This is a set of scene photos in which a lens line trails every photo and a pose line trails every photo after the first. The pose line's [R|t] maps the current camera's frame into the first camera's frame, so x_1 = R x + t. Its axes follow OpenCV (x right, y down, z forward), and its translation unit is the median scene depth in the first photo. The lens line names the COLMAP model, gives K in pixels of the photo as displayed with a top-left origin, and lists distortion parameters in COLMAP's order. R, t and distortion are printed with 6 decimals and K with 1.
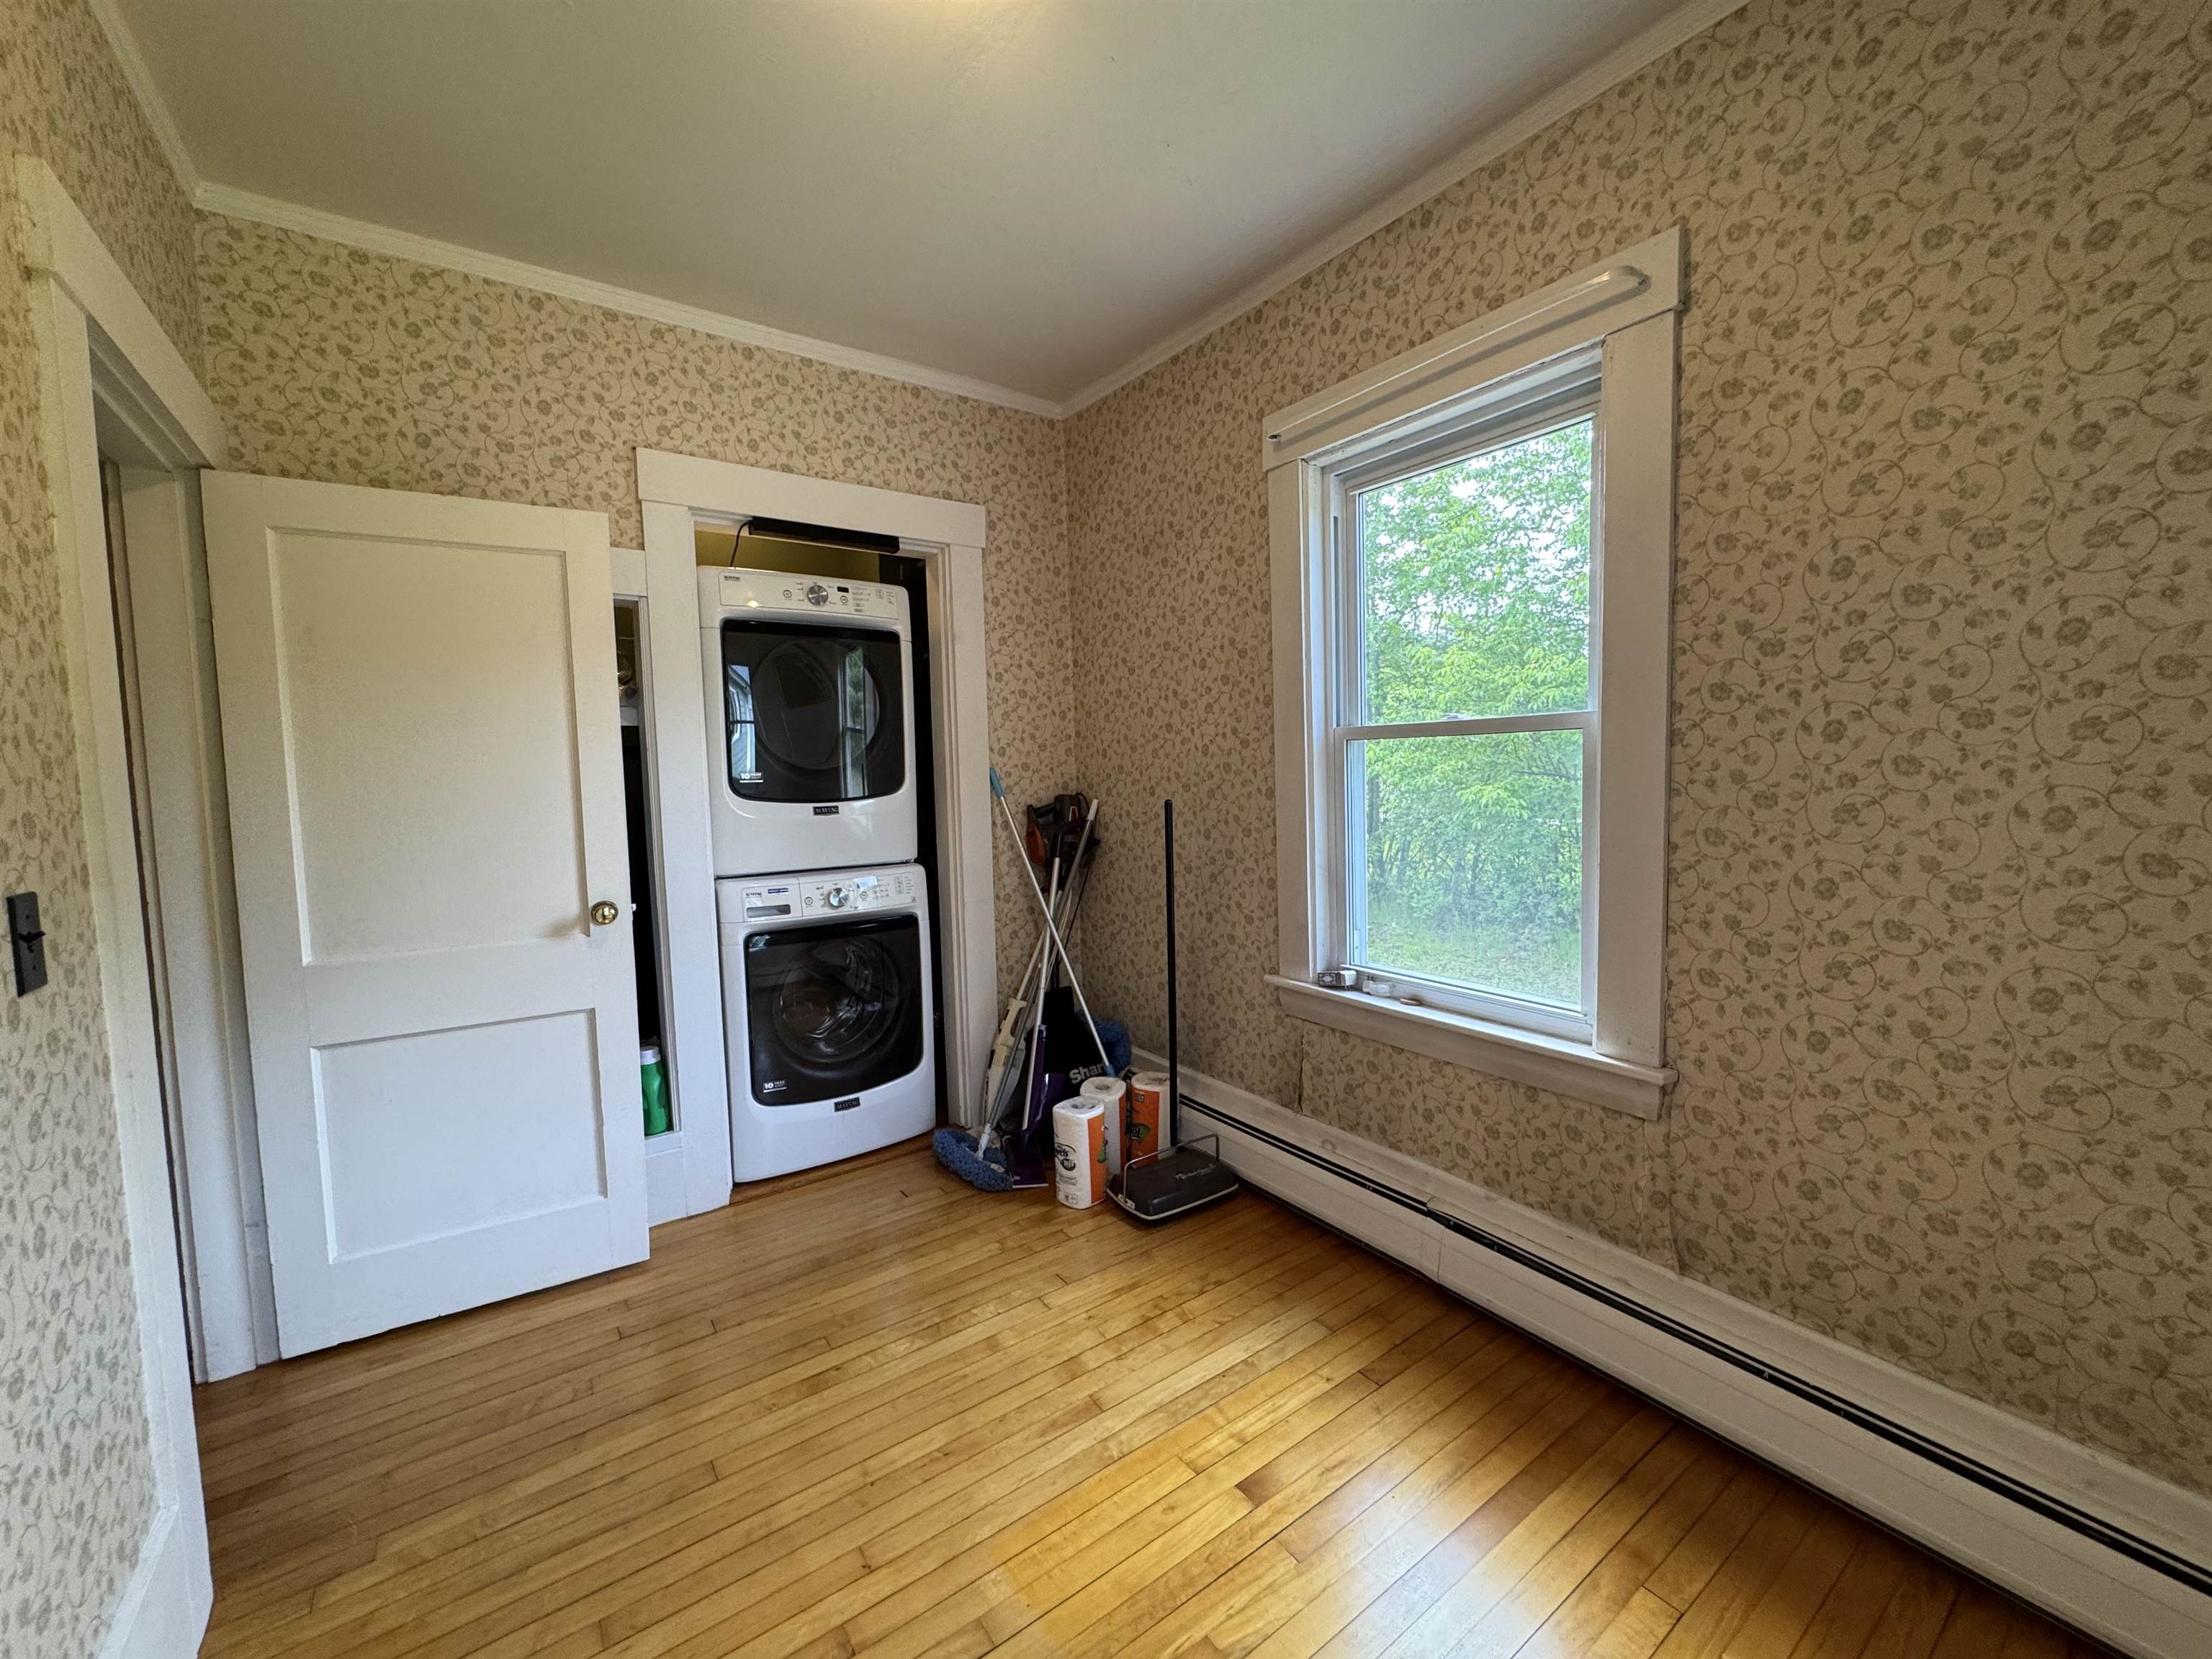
lens RADIAL K [[881.8, 0, 1110.6], [0, 881.8, 828.8], [0, 0, 1]] dist [-0.003382, 0.000731]
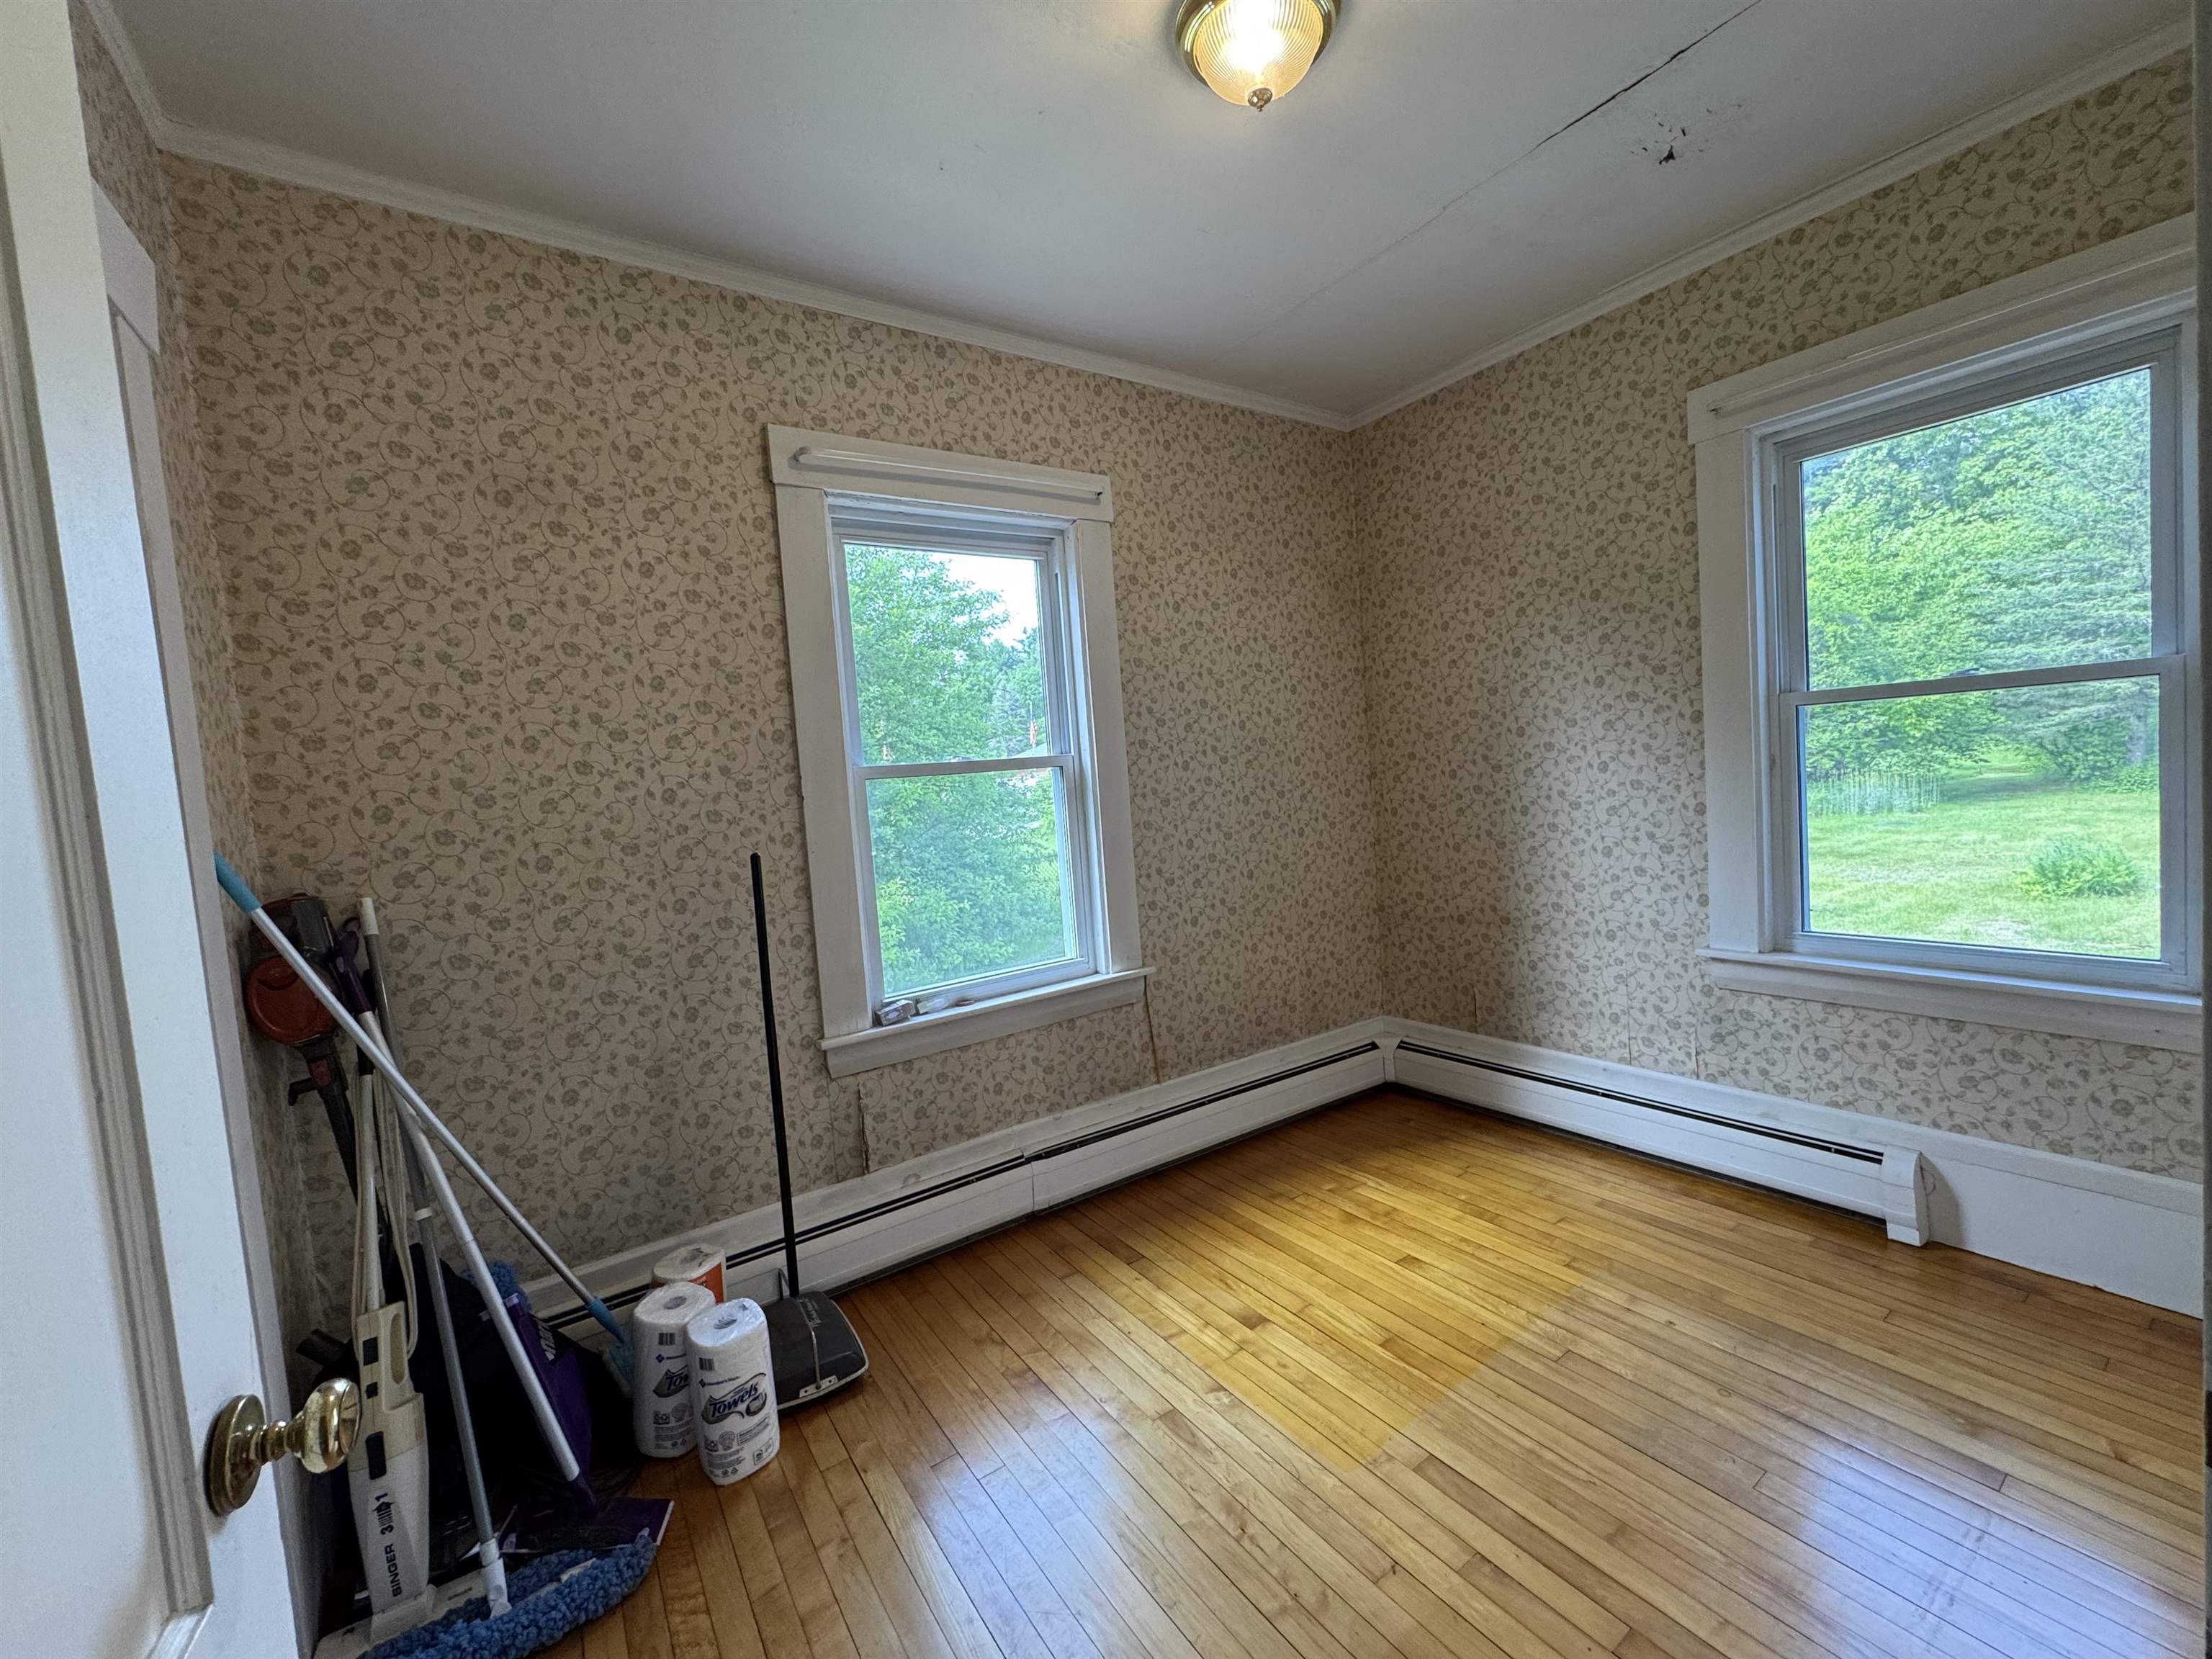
lens RADIAL K [[881.8, 0, 1105.2], [0, 881.8, 828.0], [0, 0, 1]] dist [-0.003382, 0.000731]
pose [[0.021416, -0.037203, 0.999078, -0.817724], [0.143209, 0.989117, 0.033762, -0.043775], [-0.989461, 0.142353, 0.026511, 0.774631]]
